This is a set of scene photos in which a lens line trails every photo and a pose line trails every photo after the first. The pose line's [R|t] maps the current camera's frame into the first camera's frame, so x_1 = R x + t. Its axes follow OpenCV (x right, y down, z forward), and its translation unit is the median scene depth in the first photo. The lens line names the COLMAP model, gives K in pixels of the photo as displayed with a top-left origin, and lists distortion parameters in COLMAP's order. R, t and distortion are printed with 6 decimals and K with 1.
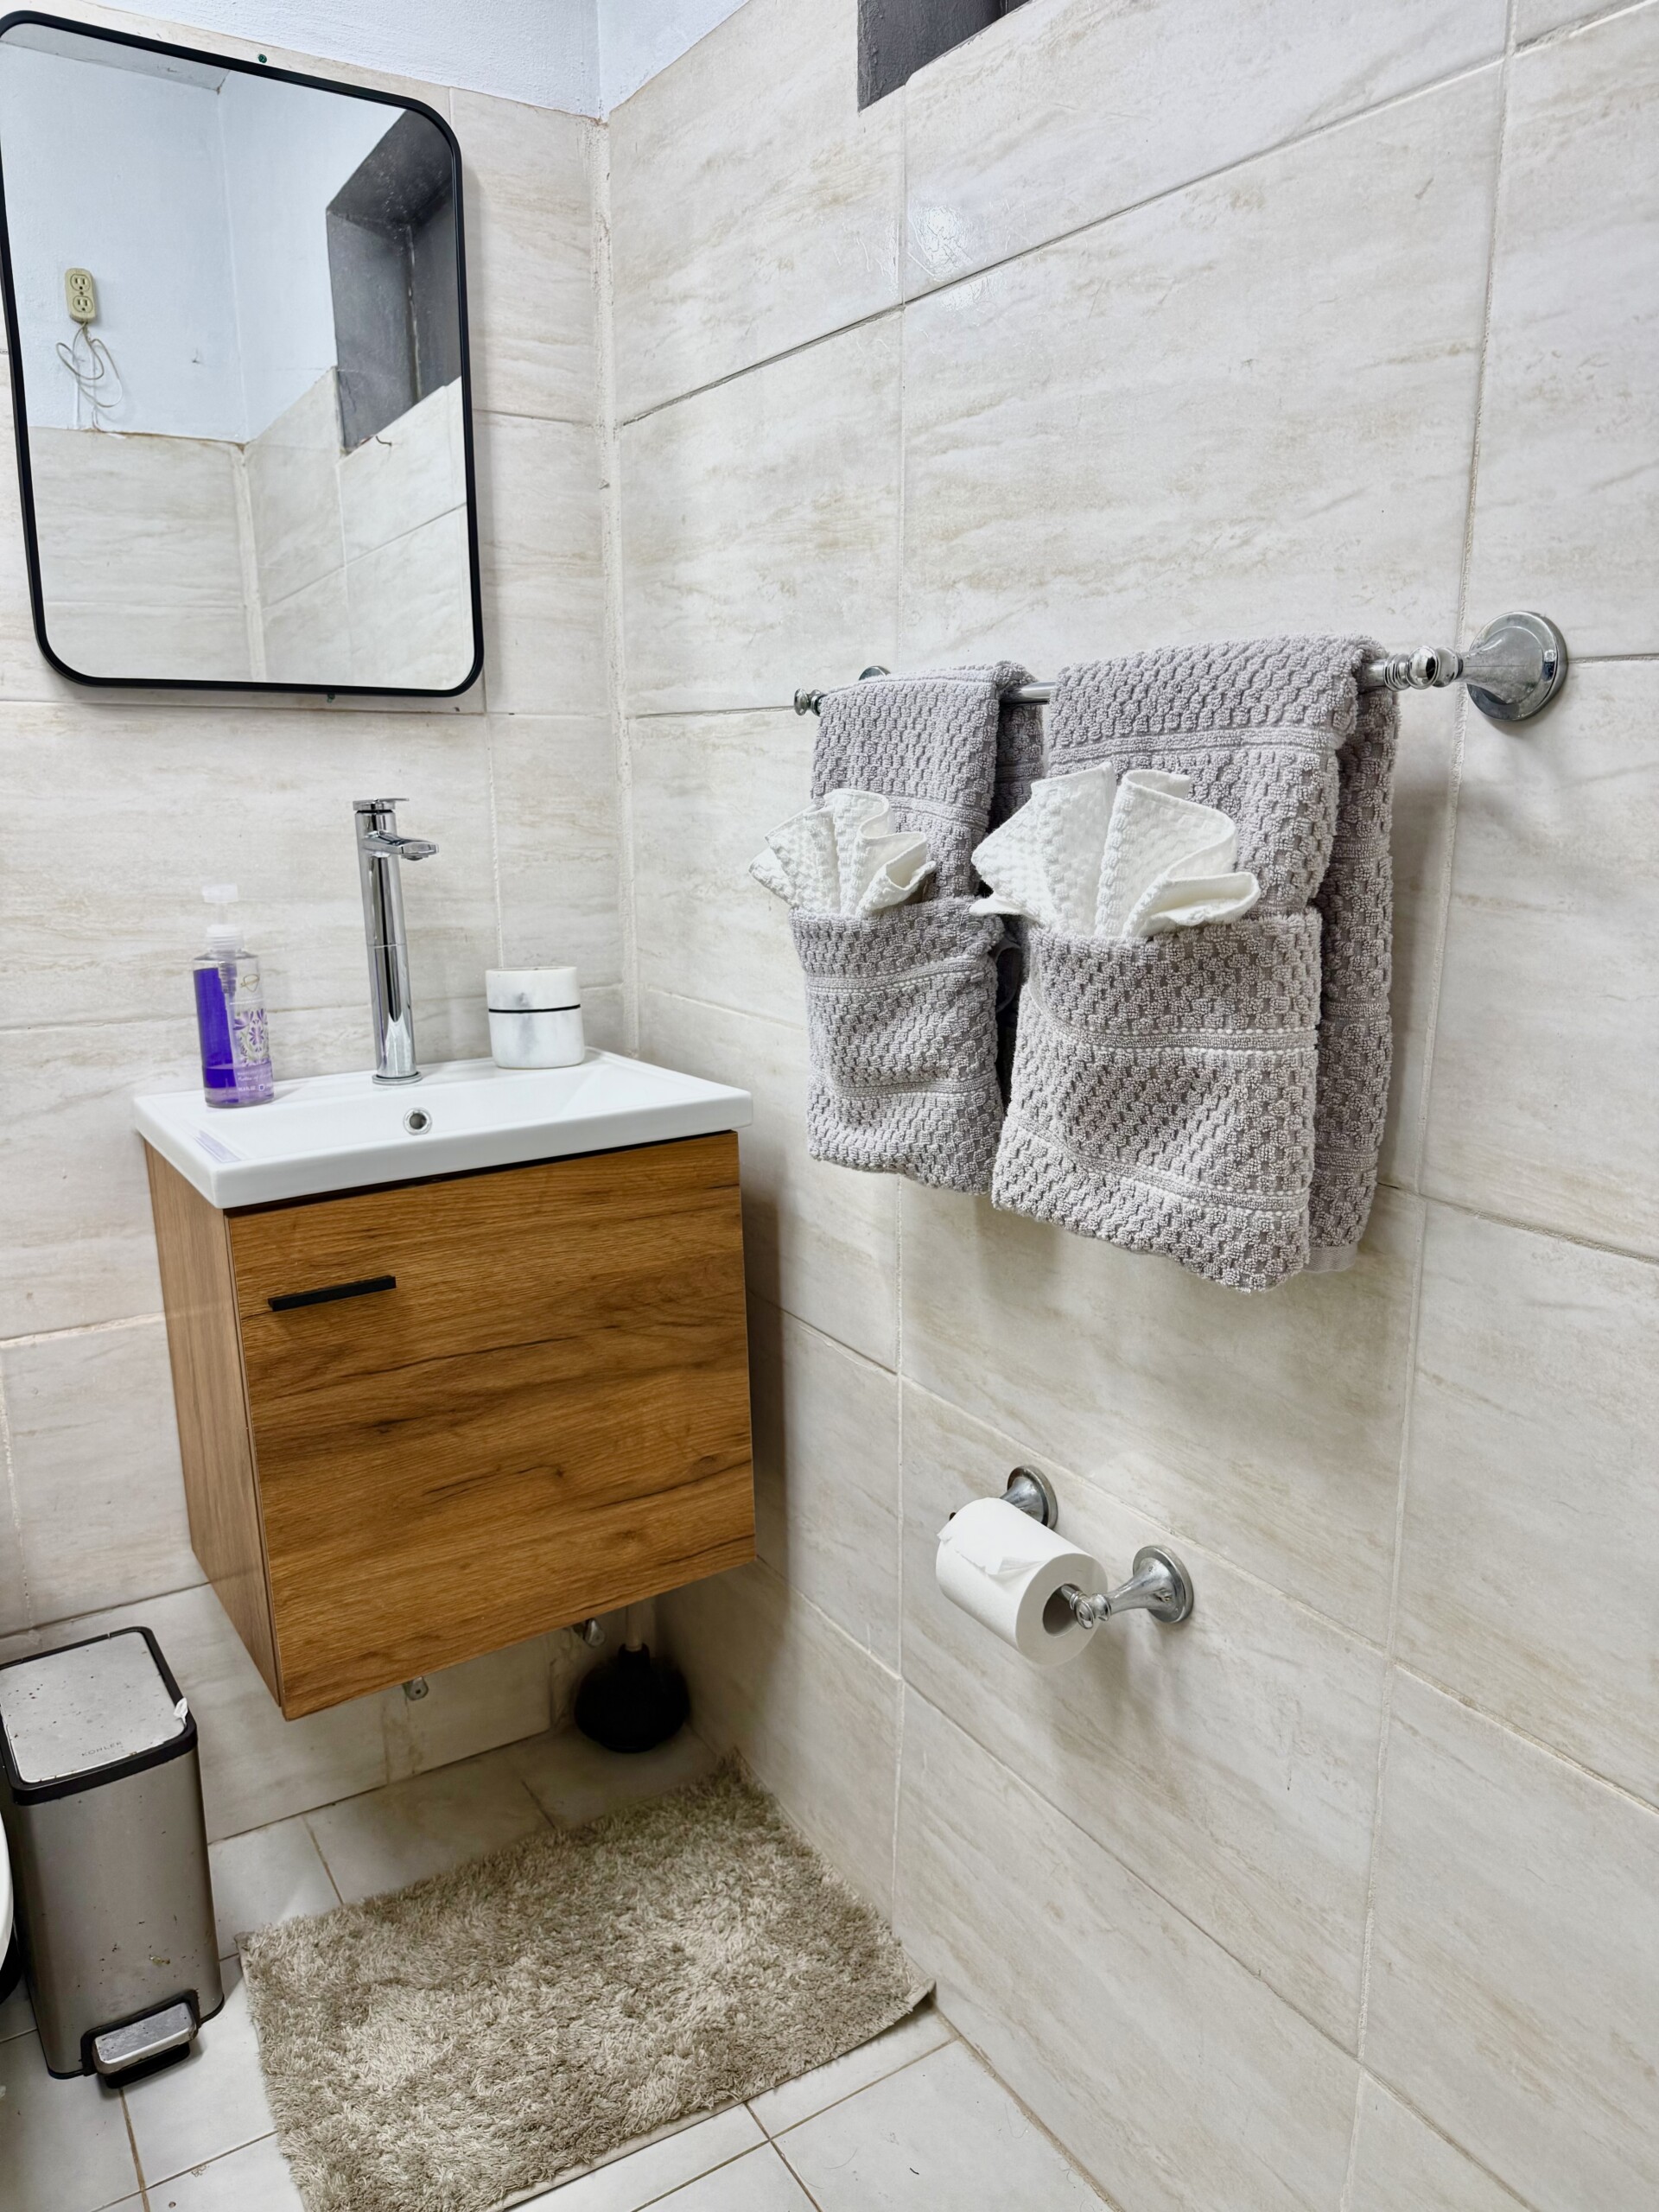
lens RADIAL K [[1564.8, 0, 829.5], [0, 1564.8, 1106.0], [0, 0, 1]] dist [0.047160, -0.073445]
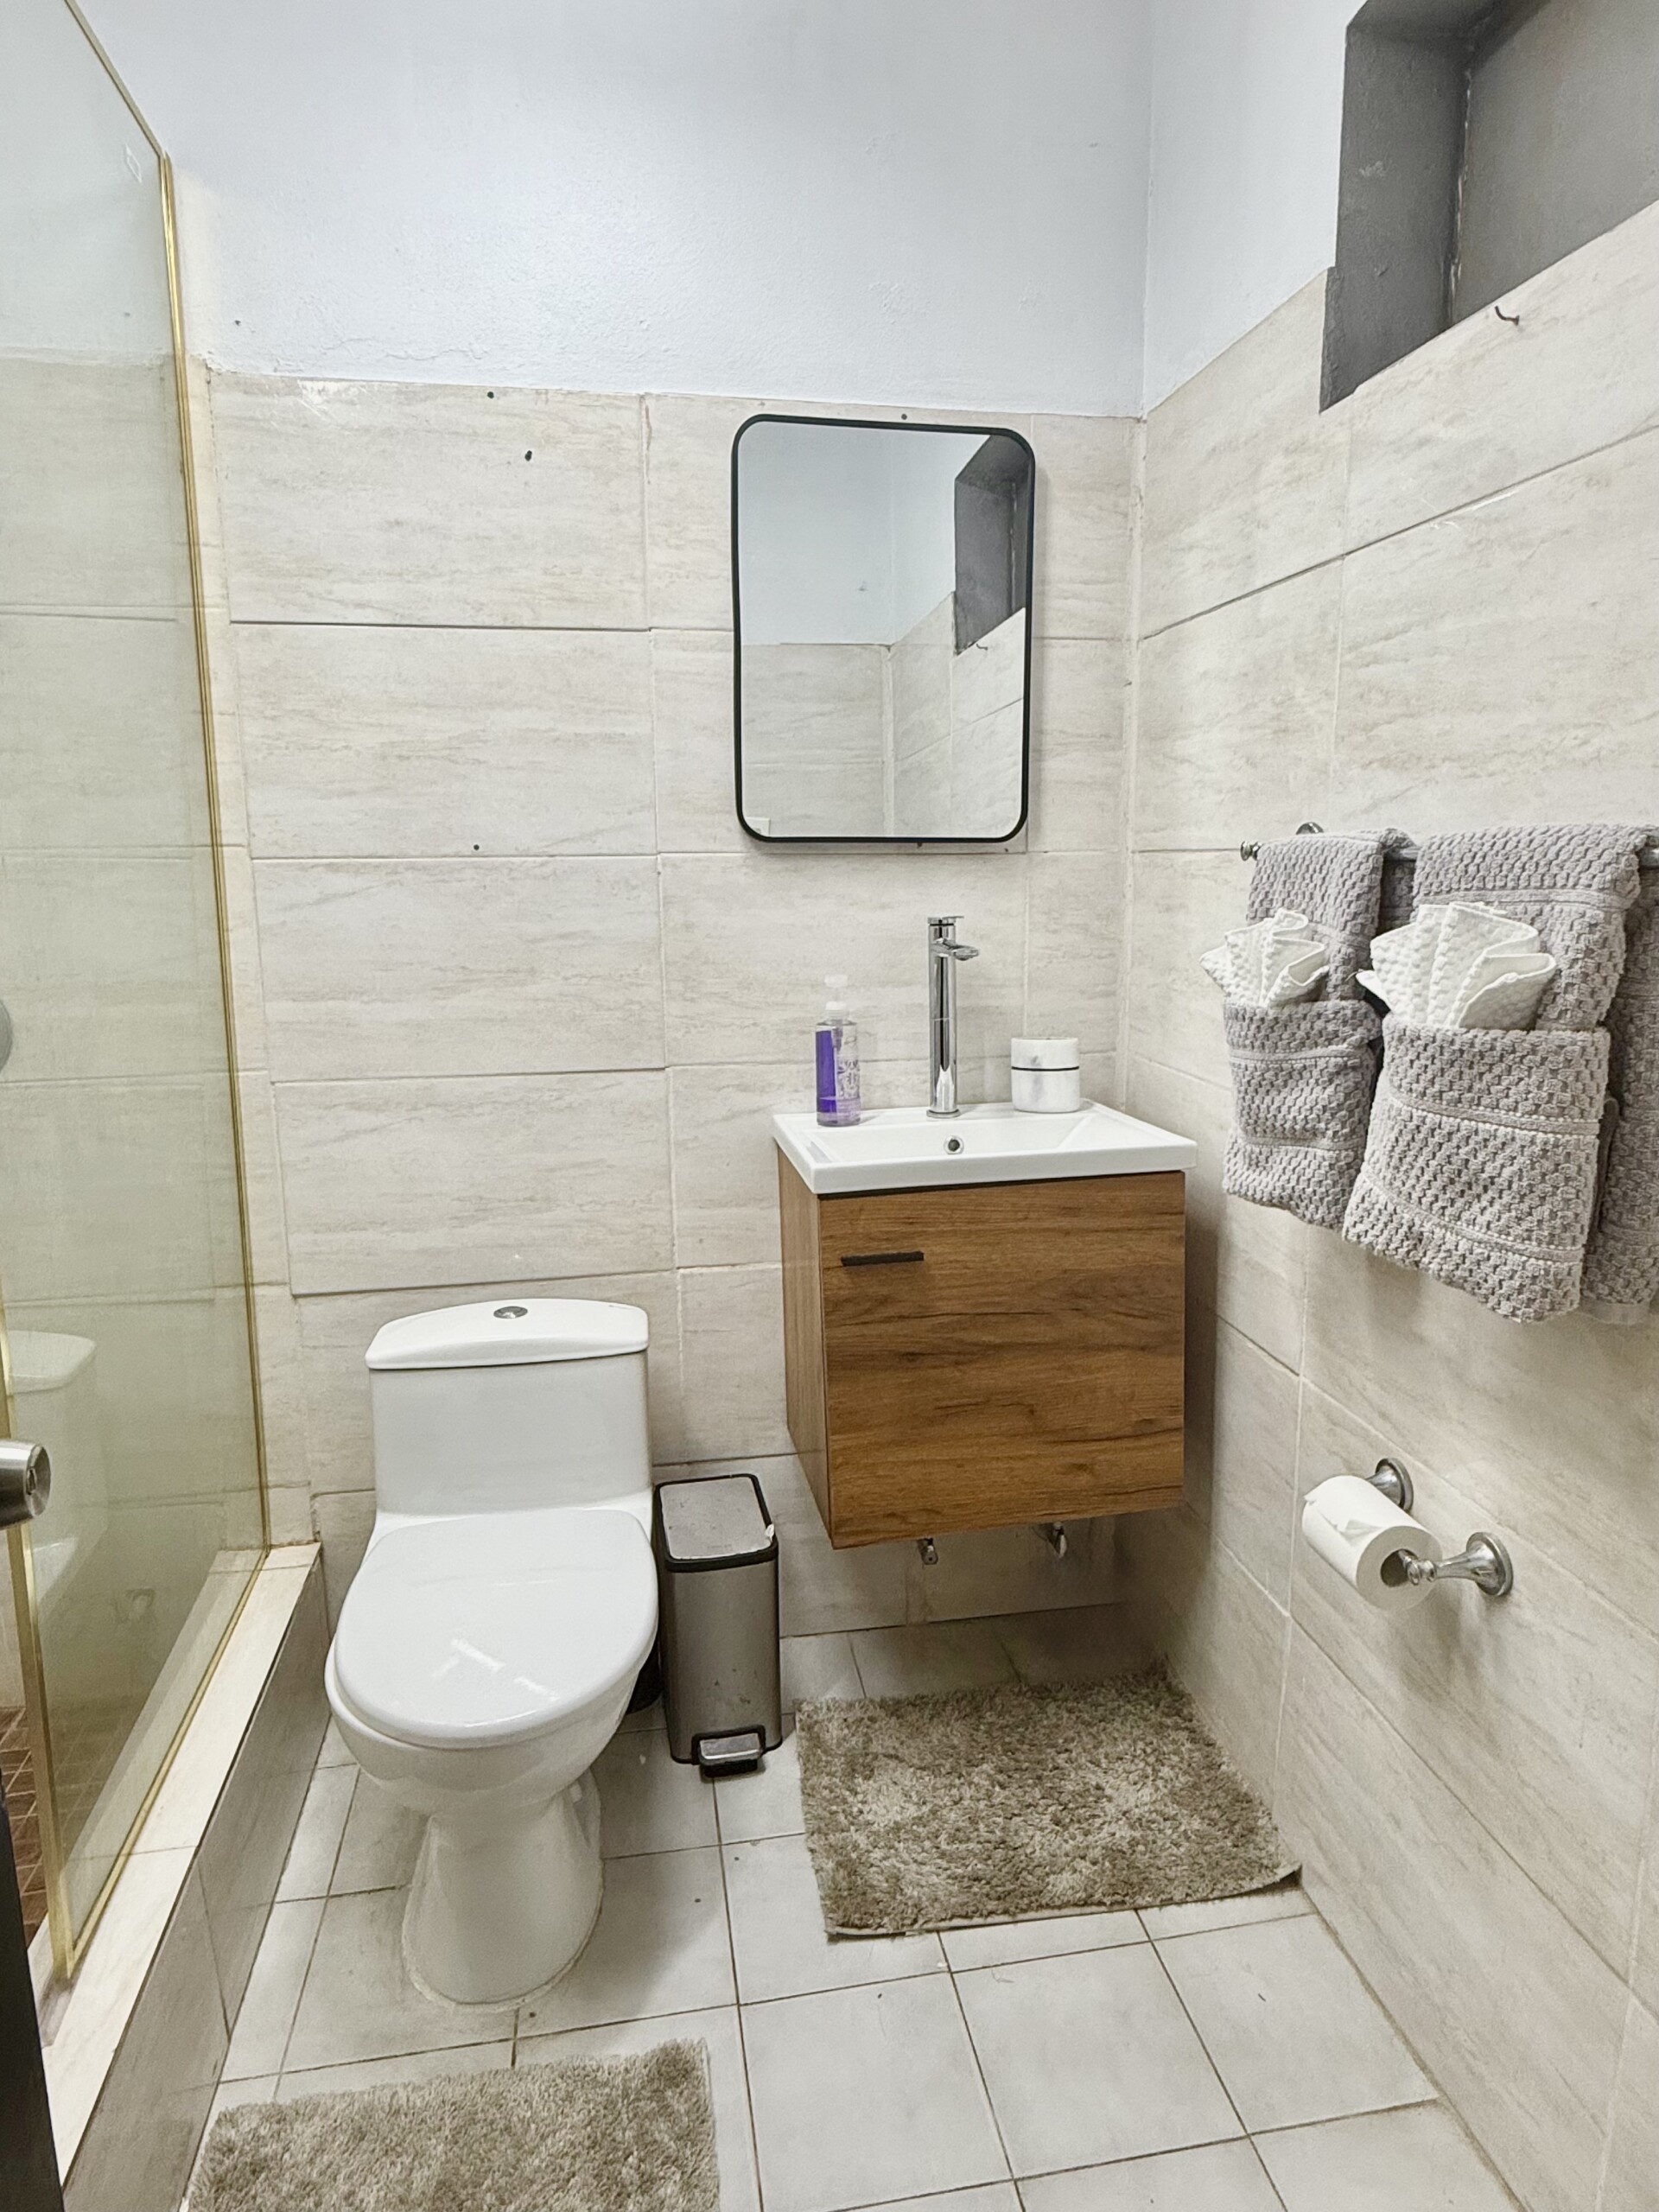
lens RADIAL K [[1293.2, 0, 829.5], [0, 1293.2, 1106.0], [0, 0, 1]] dist [-0.001876, -0.000744]
pose [[0.924286, 0.065163, -0.376098, 0.069985], [-0.075155, 0.997100, -0.011940, -0.003784], [0.374230, 0.039302, 0.926503, -0.117131]]
